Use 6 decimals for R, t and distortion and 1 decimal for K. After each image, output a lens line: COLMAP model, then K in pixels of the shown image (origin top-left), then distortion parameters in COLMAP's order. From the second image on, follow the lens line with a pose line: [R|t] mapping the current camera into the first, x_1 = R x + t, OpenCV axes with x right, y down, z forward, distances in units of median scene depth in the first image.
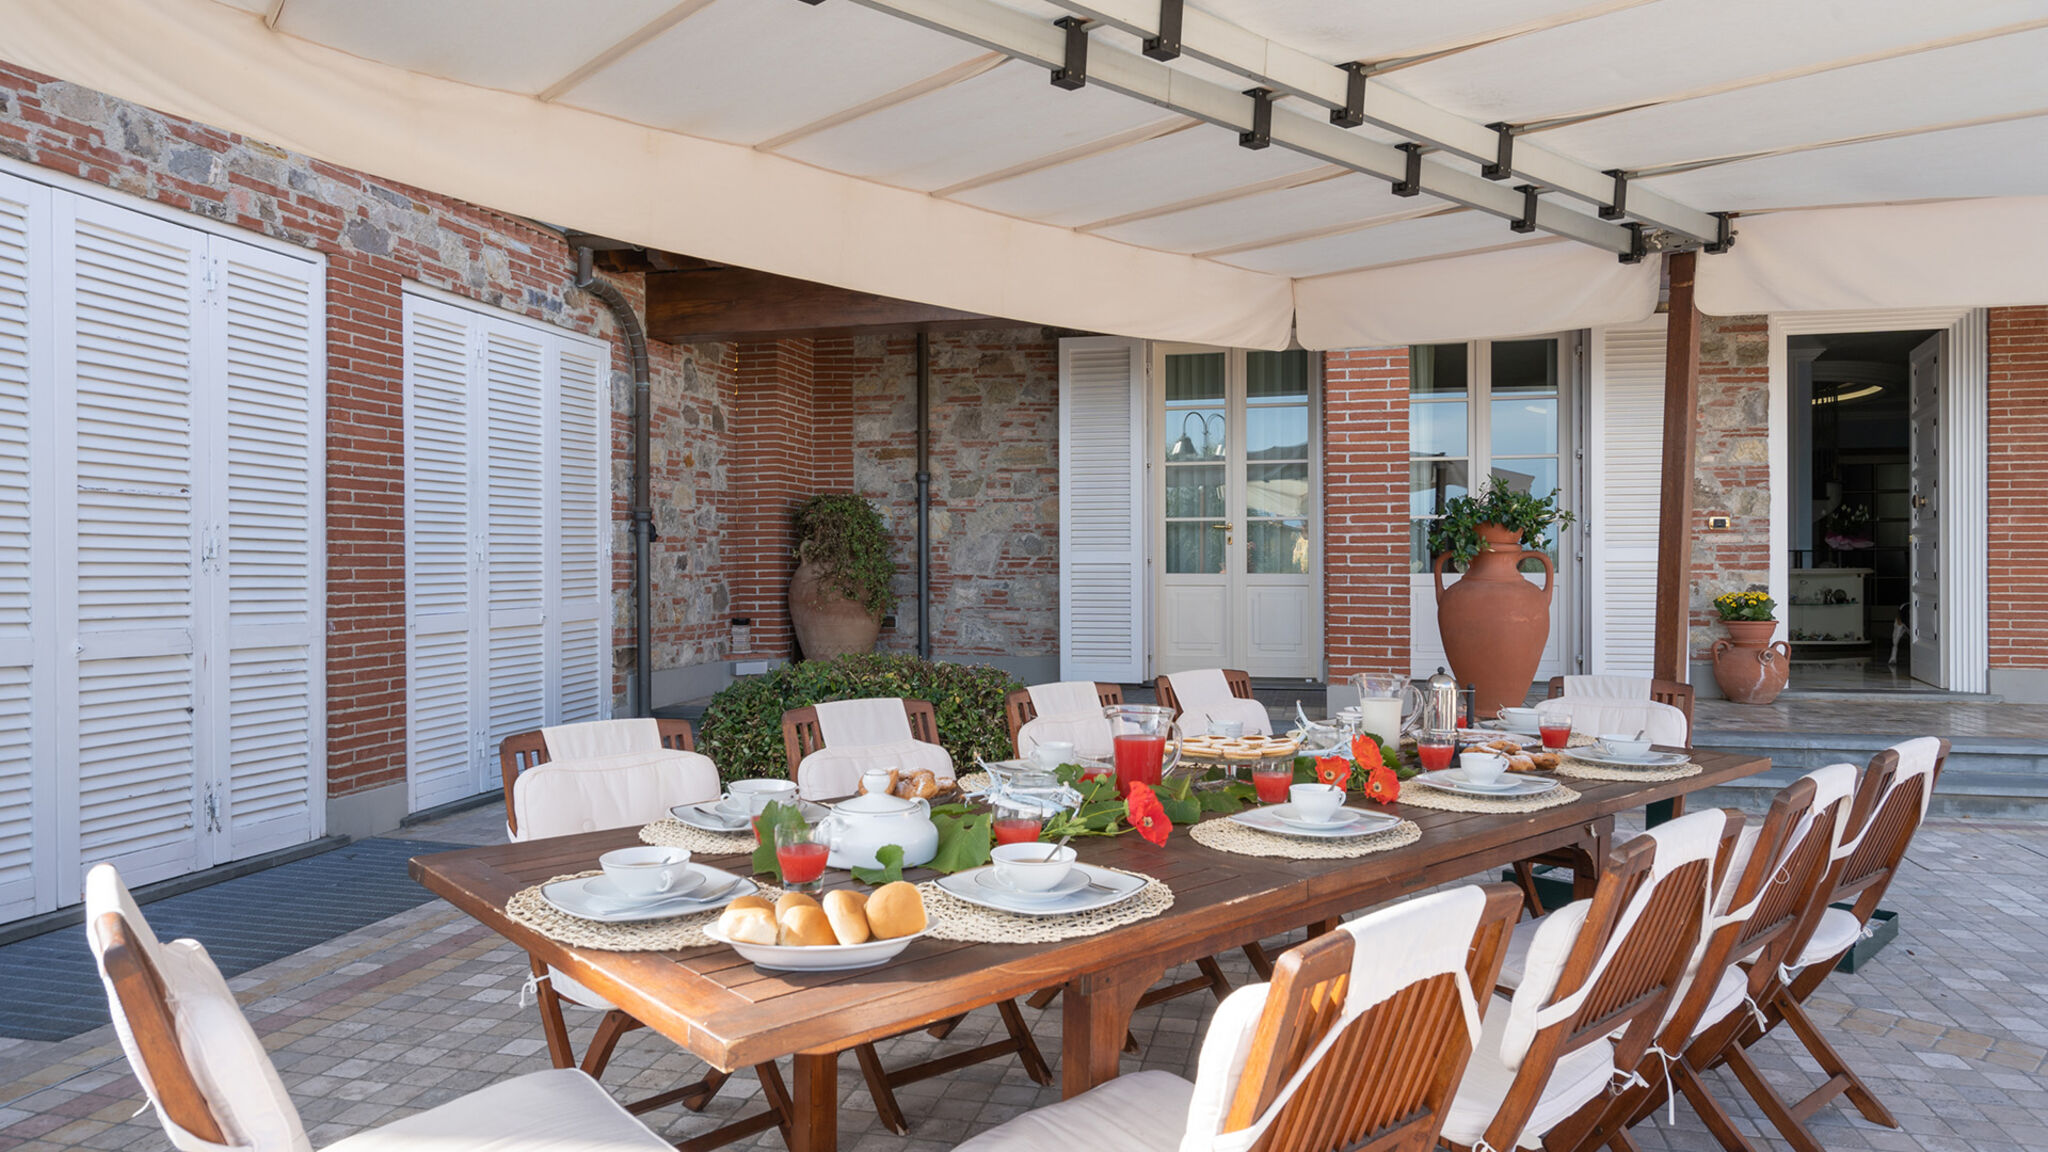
lens RADIAL K [[1269.6, 0, 1024.8], [0, 1269.6, 569.3], [0, 0, 1]] dist [-0.001583, -0.000207]
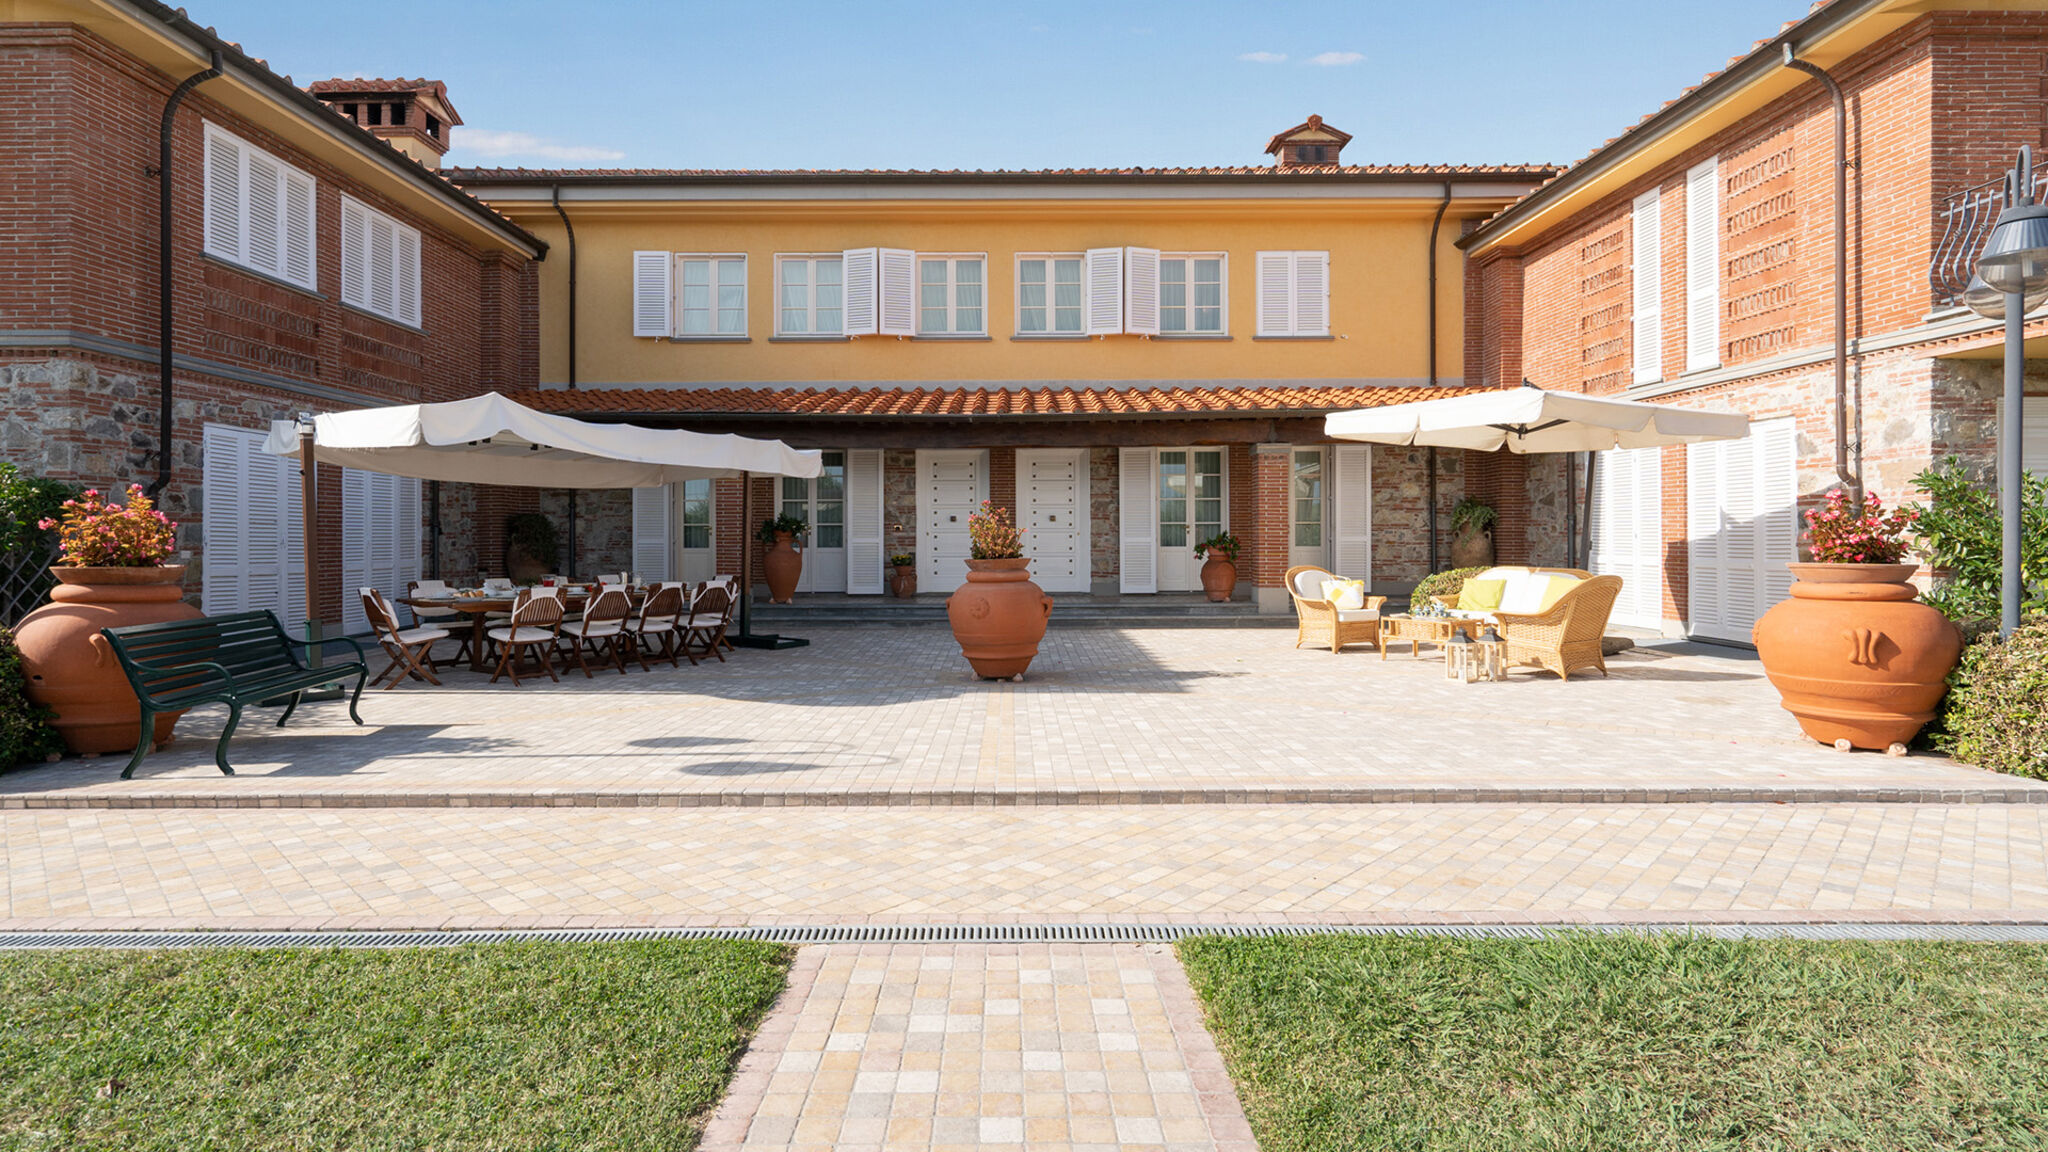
lens RADIAL K [[1009.4, 0, 1007.9], [0, 1009.4, 536.2], [0, 0, 1]] dist [-0.001874, 0.000889]
pose [[0.973298, 0.001434, 0.229540, 0.284010], [0.000281, 0.999972, -0.007439, -0.004587], [-0.229544, 0.007305, 0.973271, -0.998278]]
